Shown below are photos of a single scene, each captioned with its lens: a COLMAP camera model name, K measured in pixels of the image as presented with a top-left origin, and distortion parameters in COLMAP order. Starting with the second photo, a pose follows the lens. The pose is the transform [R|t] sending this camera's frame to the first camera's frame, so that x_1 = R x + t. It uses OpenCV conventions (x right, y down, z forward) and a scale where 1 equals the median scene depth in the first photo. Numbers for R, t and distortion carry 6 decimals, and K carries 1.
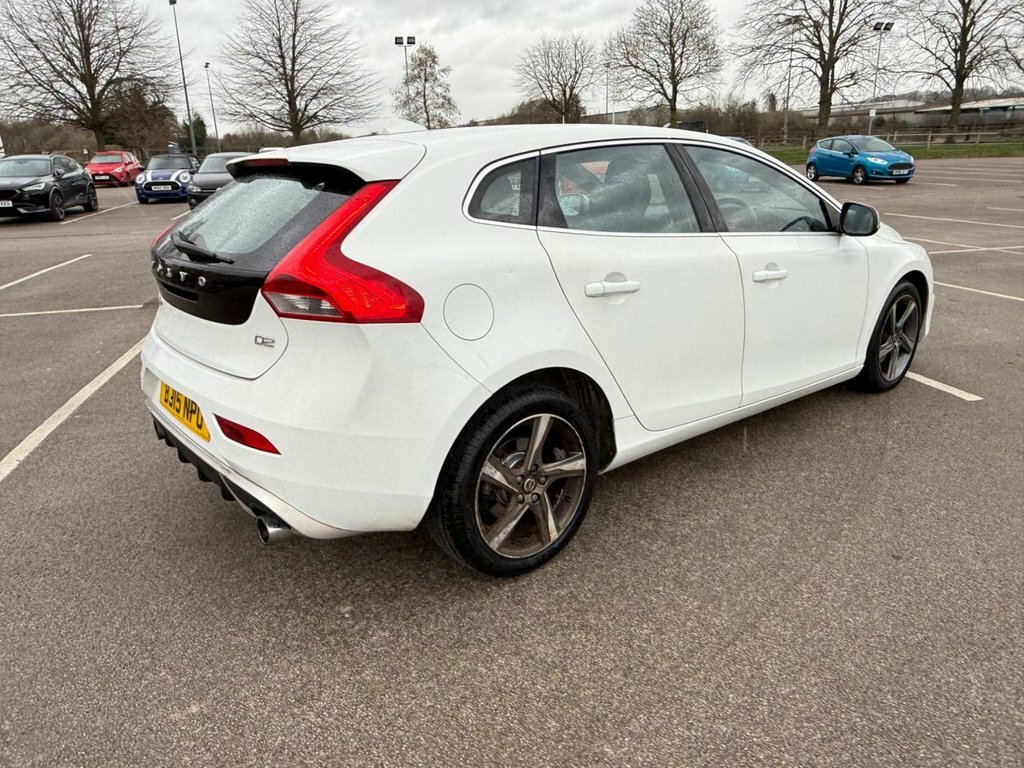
lens RADIAL K [[715.4, 0, 511.1], [0, 715.4, 381.0], [0, 0, 1]] dist [-0.002657, 0.002867]
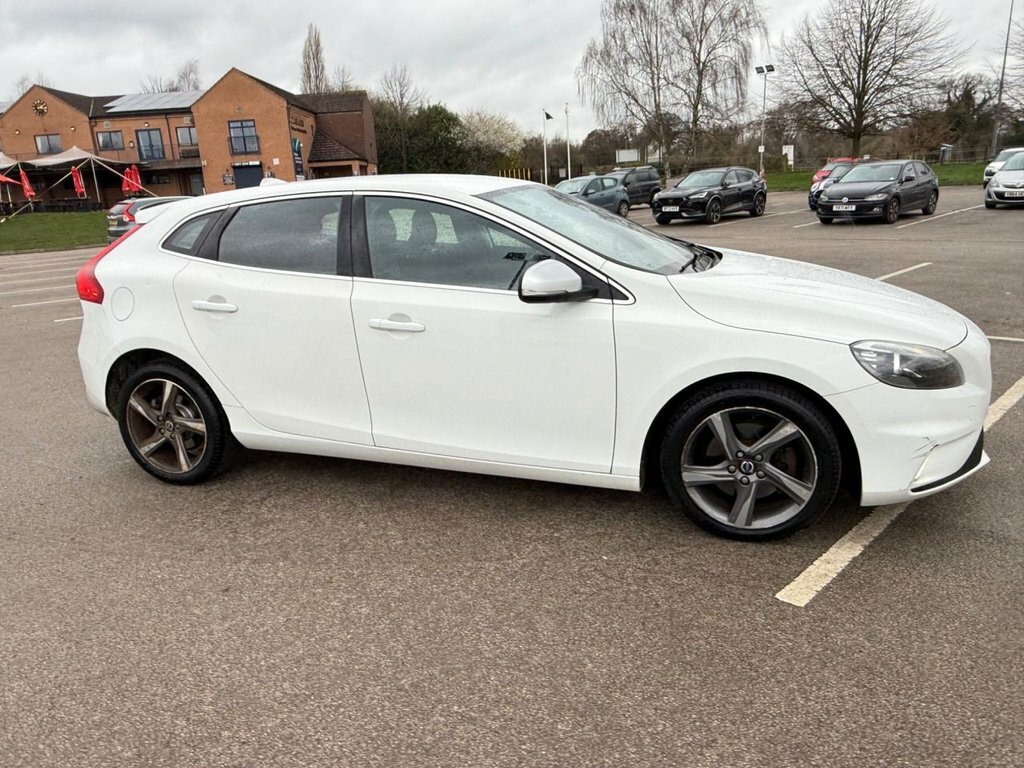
lens RADIAL K [[714.3, 0, 513.9], [0, 714.3, 378.1], [0, 0, 1]] dist [-0.001152, 0.000052]
pose [[0.525937, 0.219110, -0.821815, 0.094105], [-0.223502, 0.967893, 0.115023, -0.016702], [0.820632, 0.123182, 0.558023, 0.042915]]
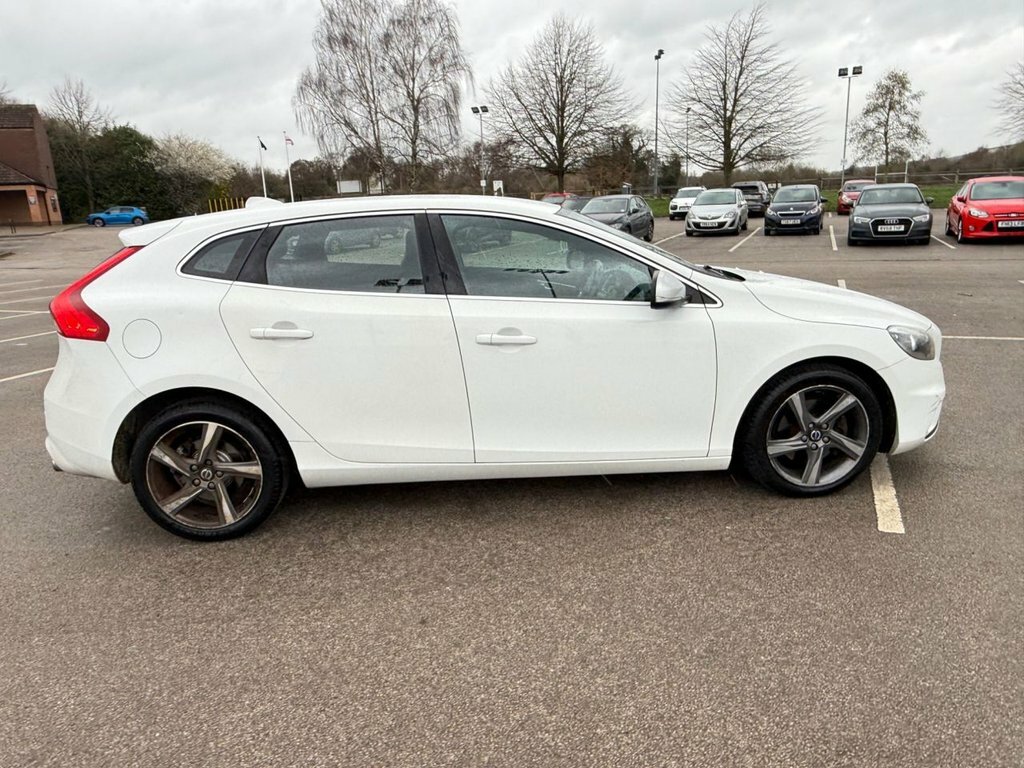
lens RADIAL K [[715.0, 0, 513.9], [0, 715.0, 384.5], [0, 0, 1]] dist [-0.001743, 0.000965]
pose [[0.813713, 0.134256, -0.565549, 0.070122], [-0.157619, 0.987470, 0.007634, -0.006862], [0.559488, 0.082929, 0.824679, 0.012351]]
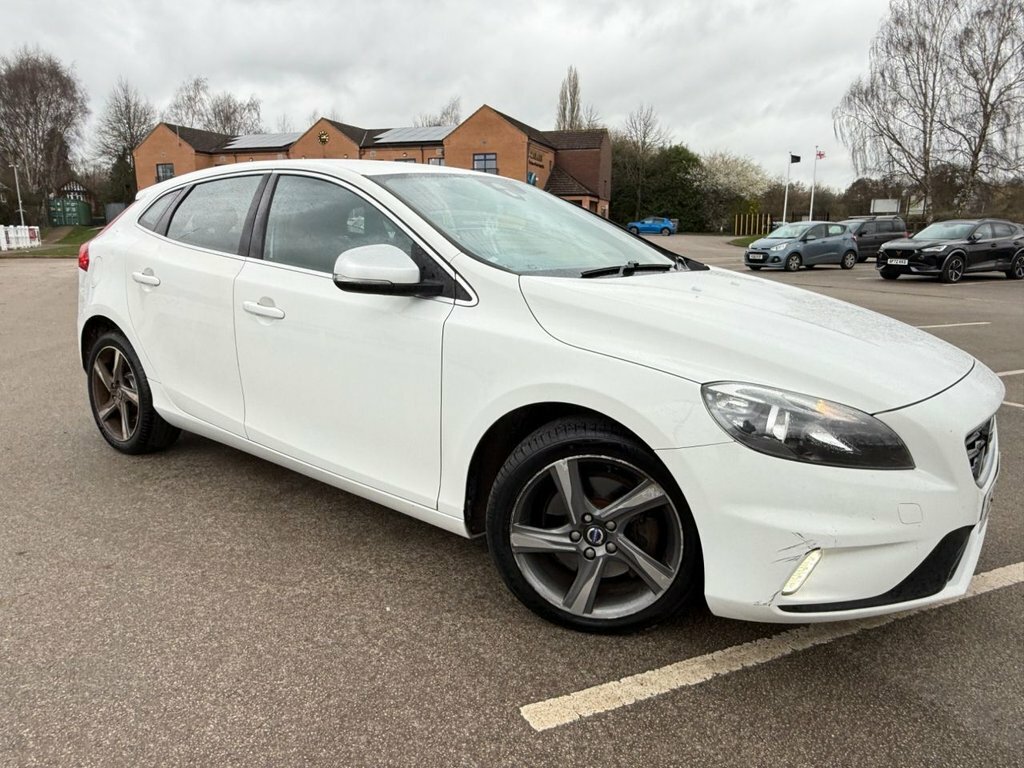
lens RADIAL K [[722.7, 0, 509.3], [0, 722.7, 382.5], [0, 0, 1]] dist [-0.000210, 0.000713]
pose [[0.217351, 0.226673, -0.949409, 0.097650], [-0.314416, 0.937078, 0.151748, -0.021983], [0.924068, 0.265527, 0.274944, 0.077617]]
